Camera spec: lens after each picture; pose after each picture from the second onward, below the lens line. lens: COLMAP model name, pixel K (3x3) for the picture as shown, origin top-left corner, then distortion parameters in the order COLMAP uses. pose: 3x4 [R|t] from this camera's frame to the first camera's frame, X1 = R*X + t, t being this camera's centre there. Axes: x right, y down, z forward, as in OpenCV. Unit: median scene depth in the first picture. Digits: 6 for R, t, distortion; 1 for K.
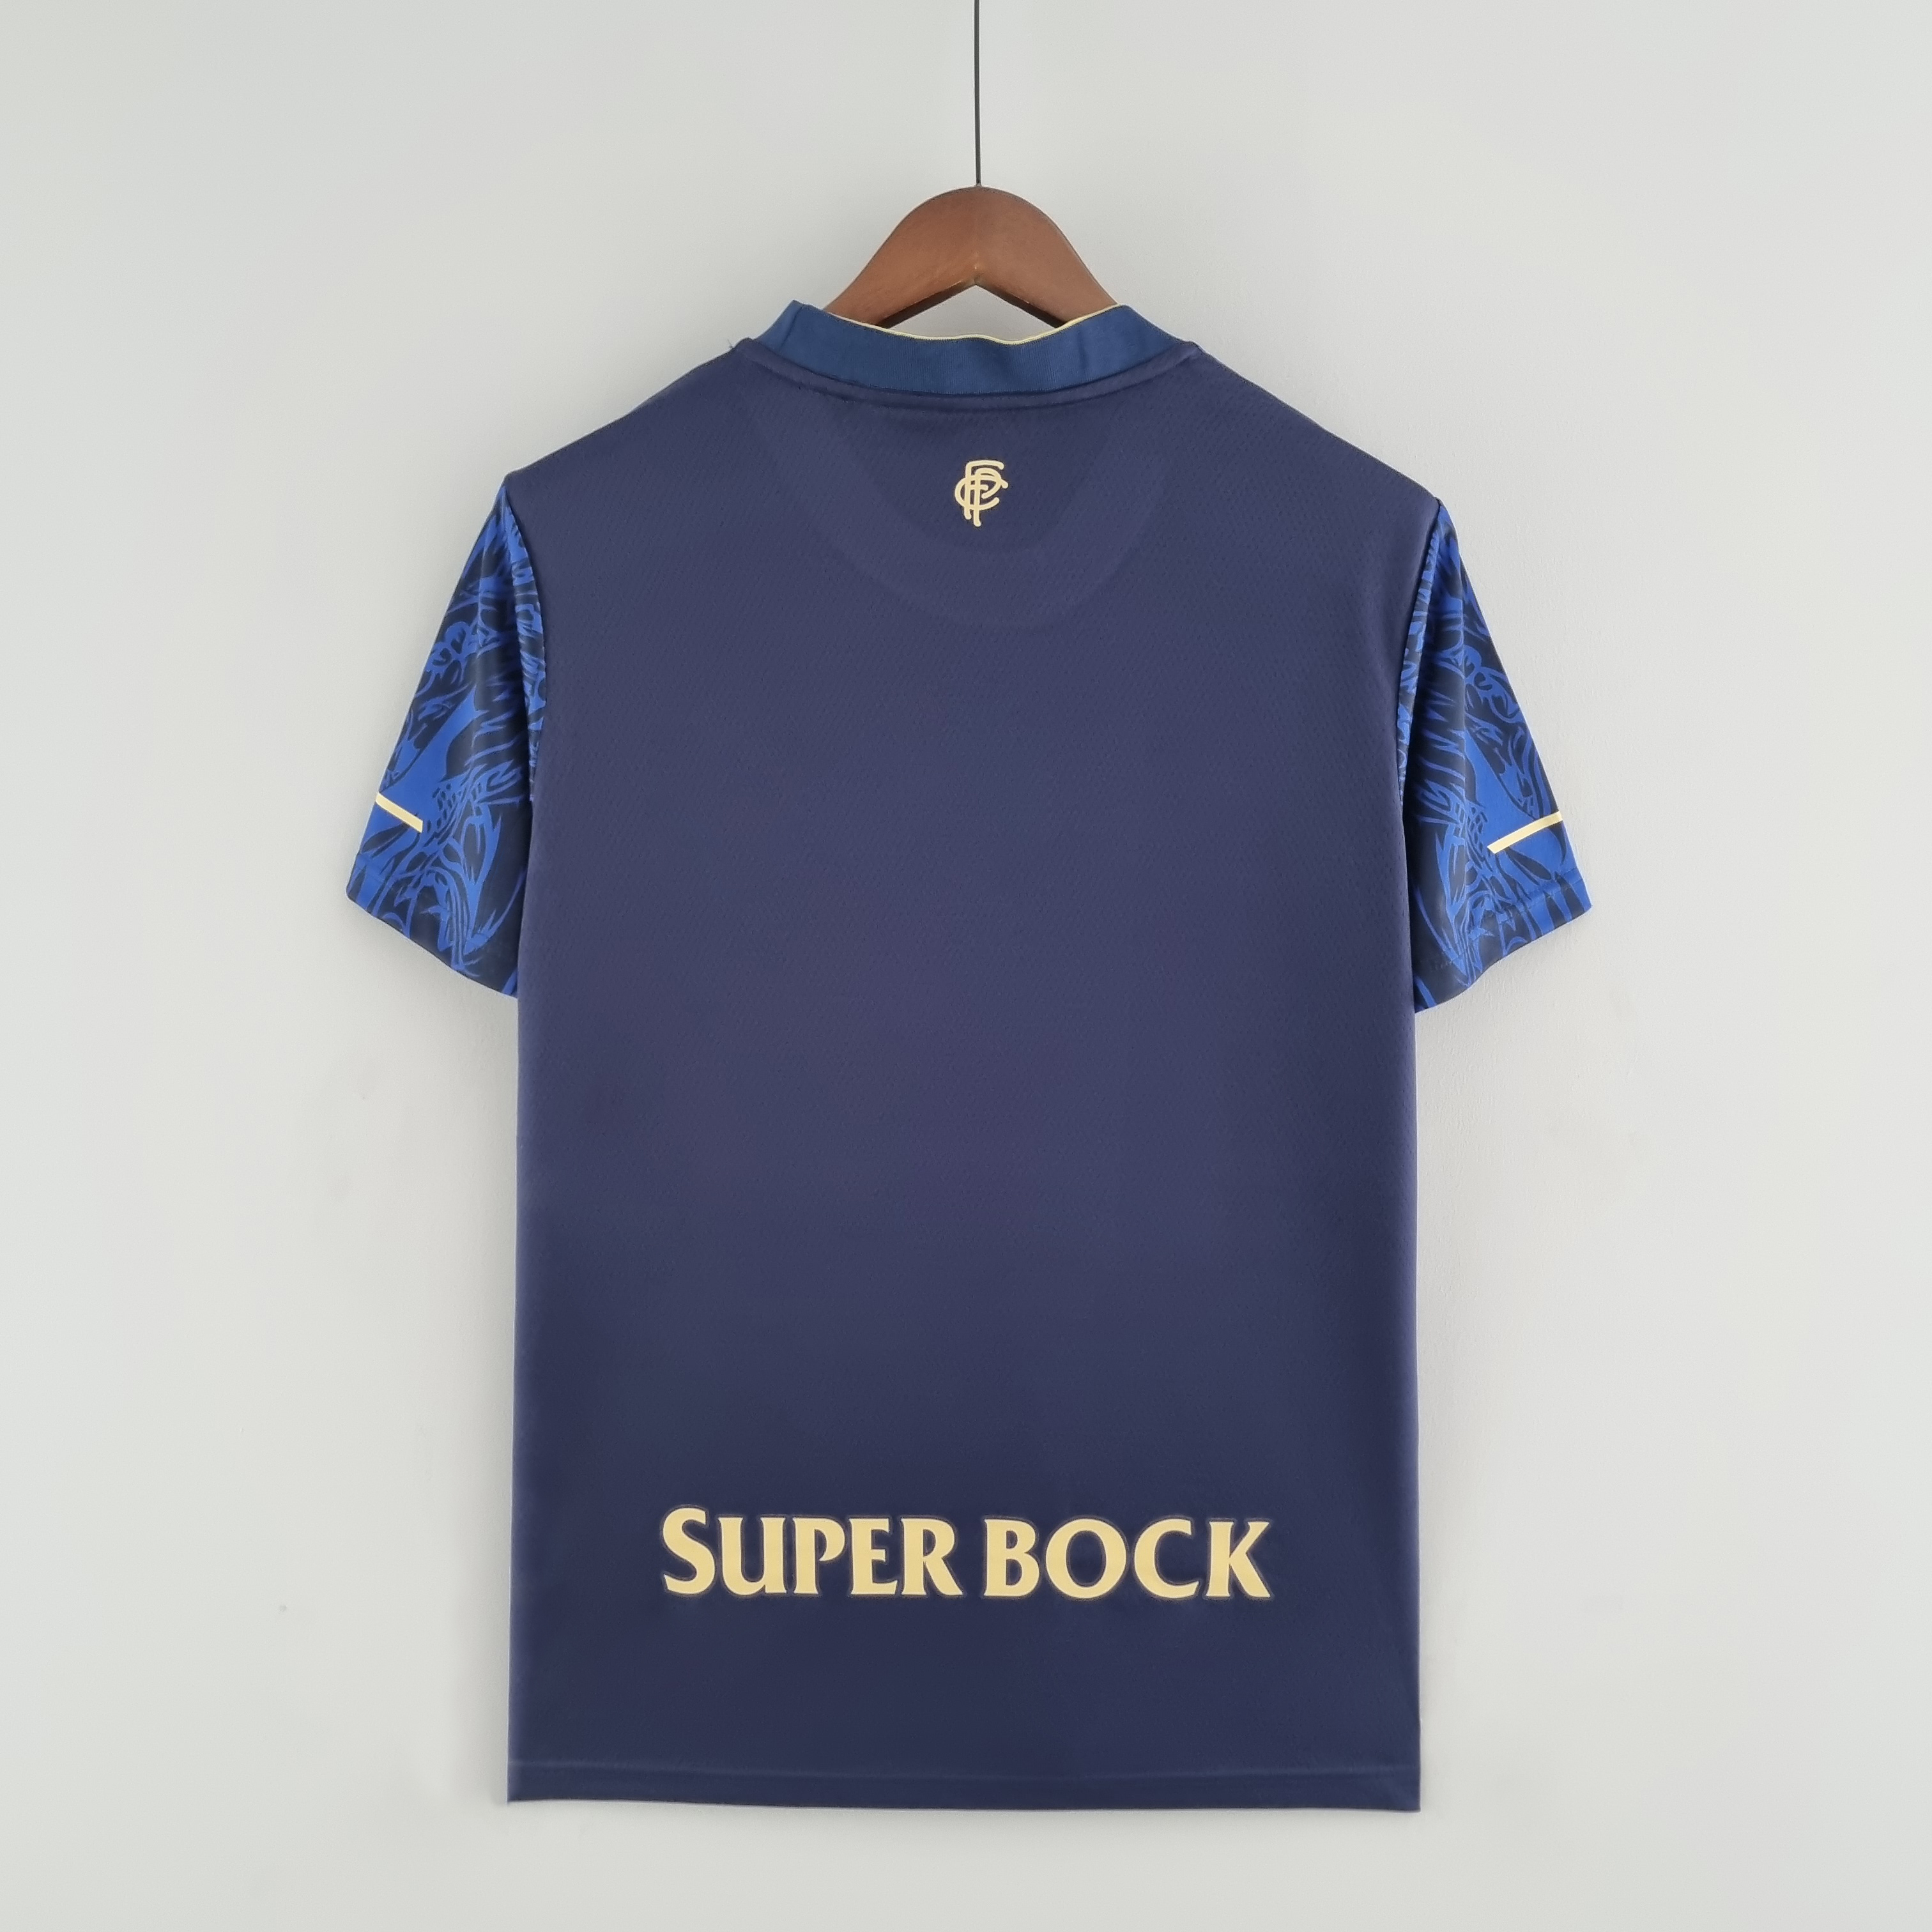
lens RADIAL K [[1927.6, 0, 955.0], [0, 1927.6, 979.5], [0, 0, 1]] dist [0.010710, 0.000000]
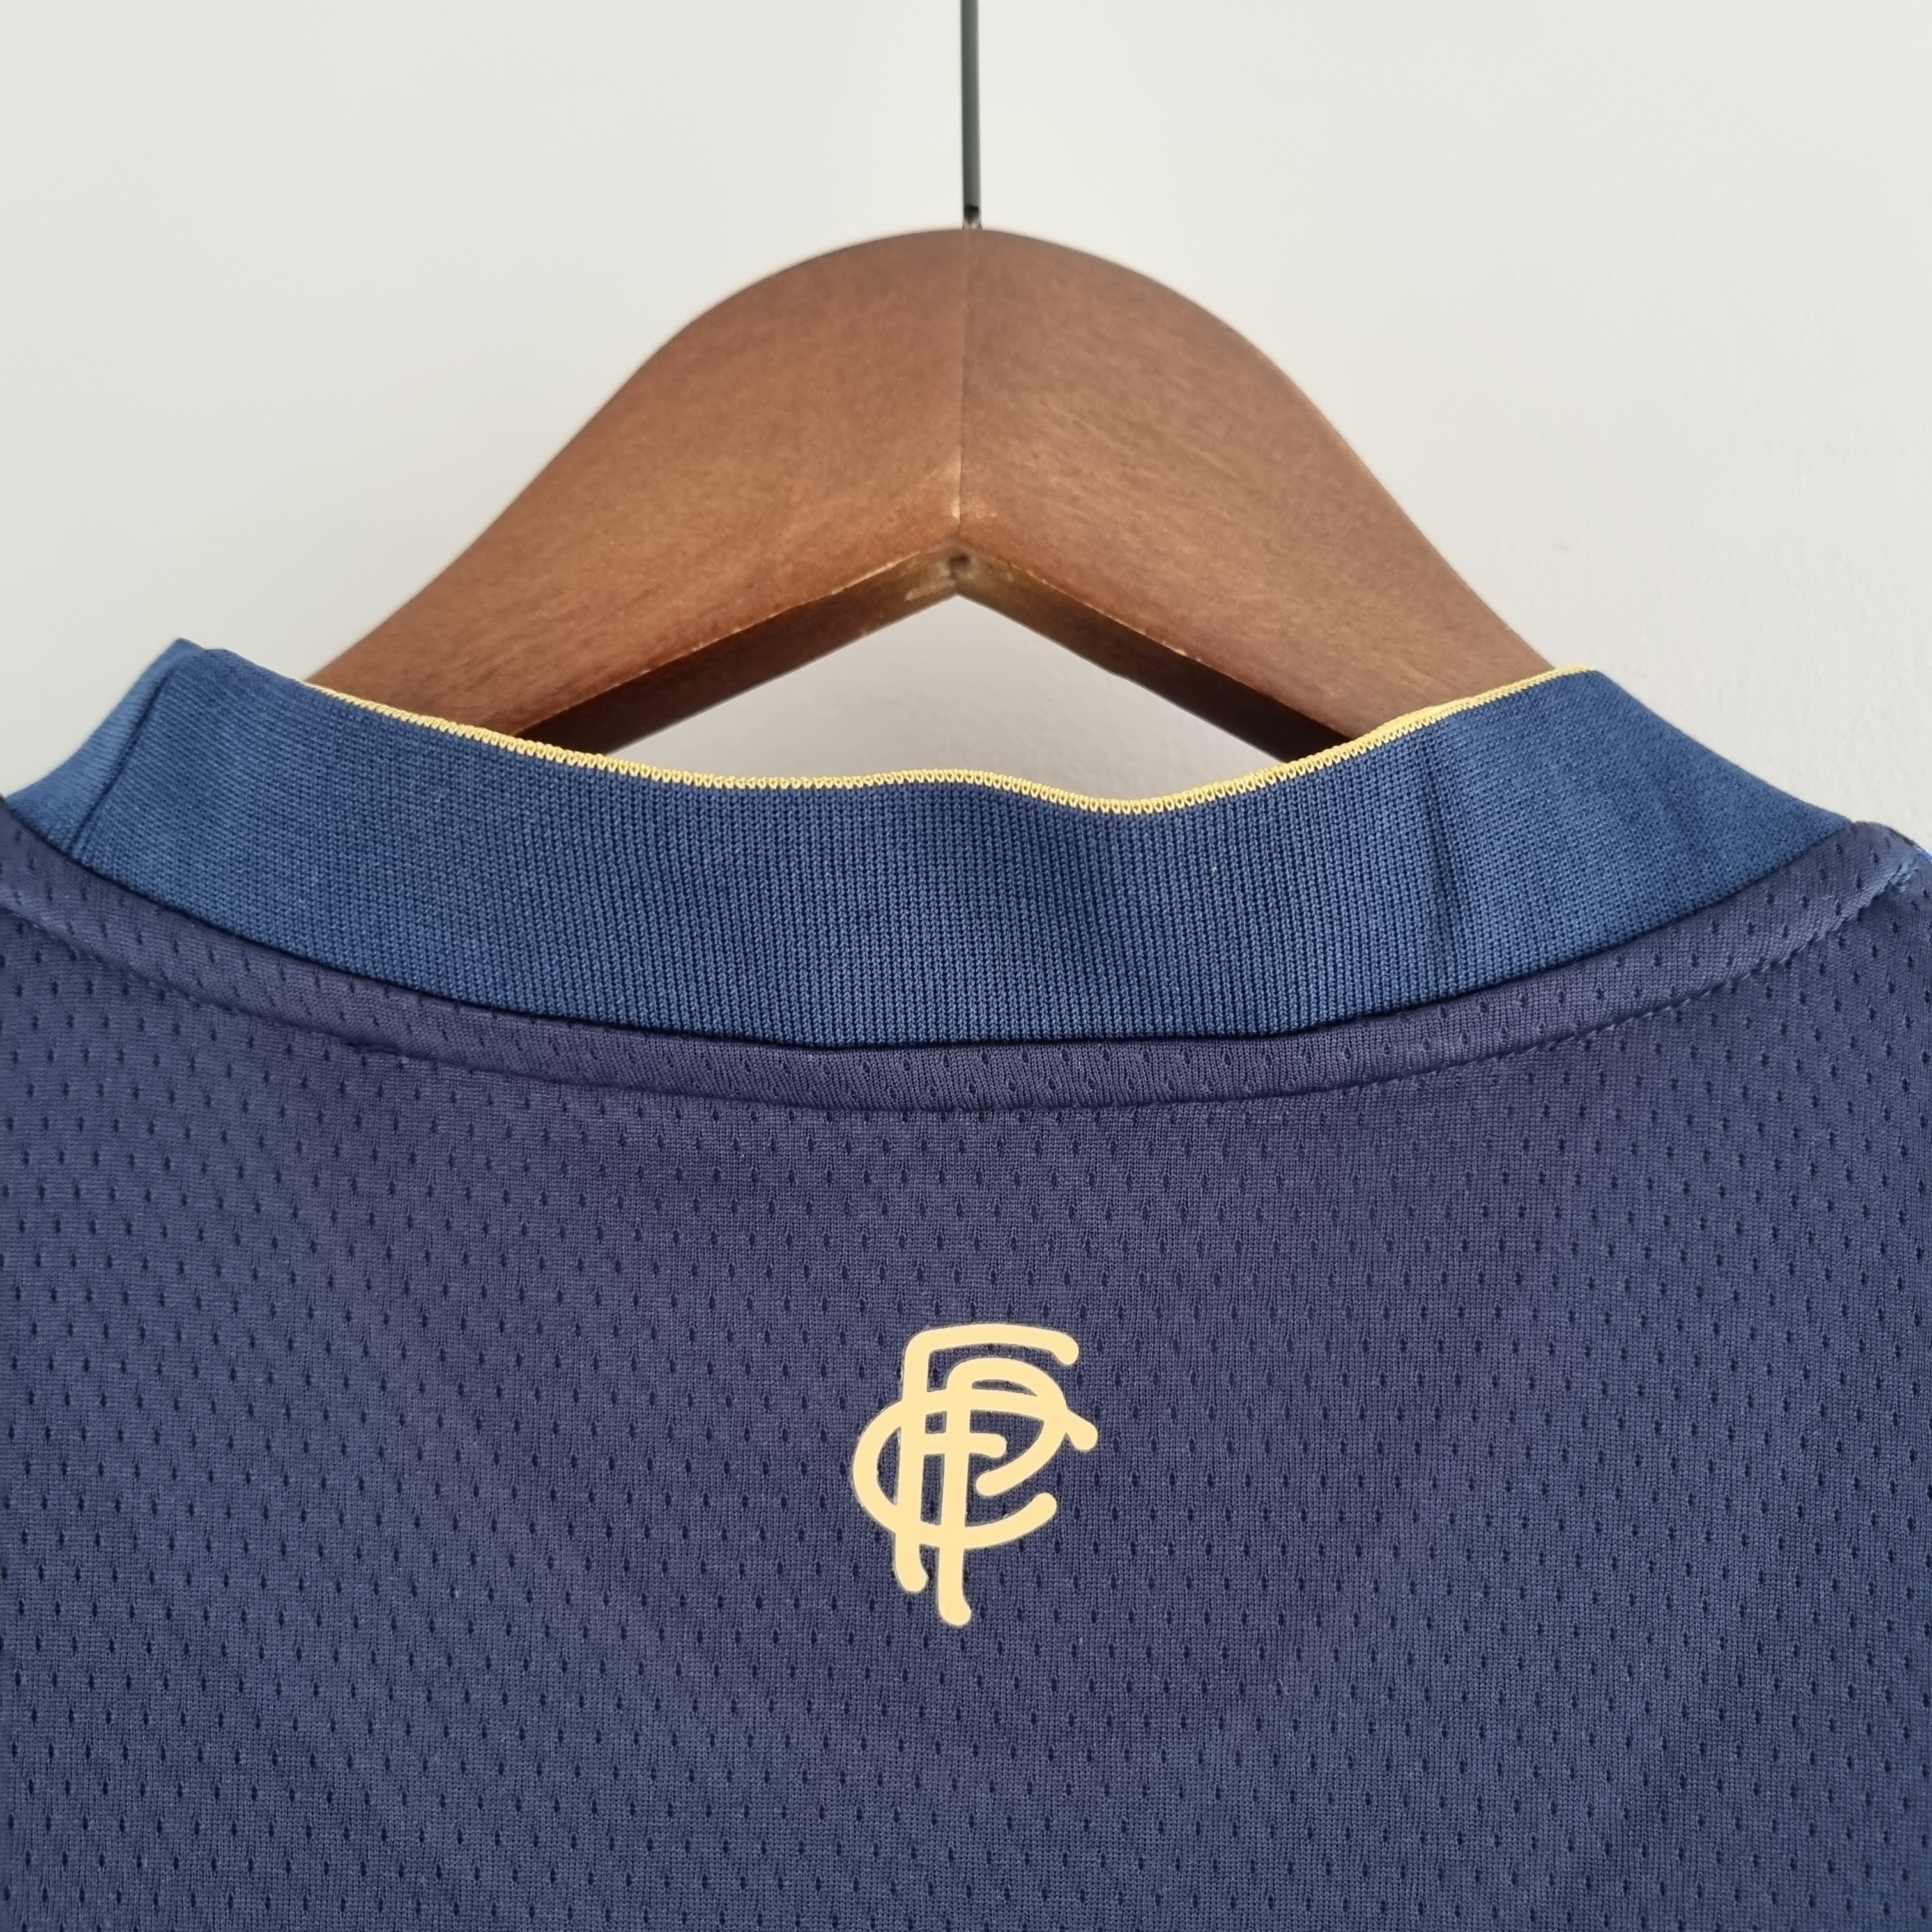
lens RADIAL K [[1927.6, 0, 968.0], [0, 1927.6, 961.8], [0, 0, 1]] dist [0.010710, 0.000000]
pose [[0.999932, 0.009125, 0.007323, 0.010848], [-0.007035, 0.969026, -0.246859, -0.254777], [-0.009349, 0.246790, 0.969024, 0.776697]]
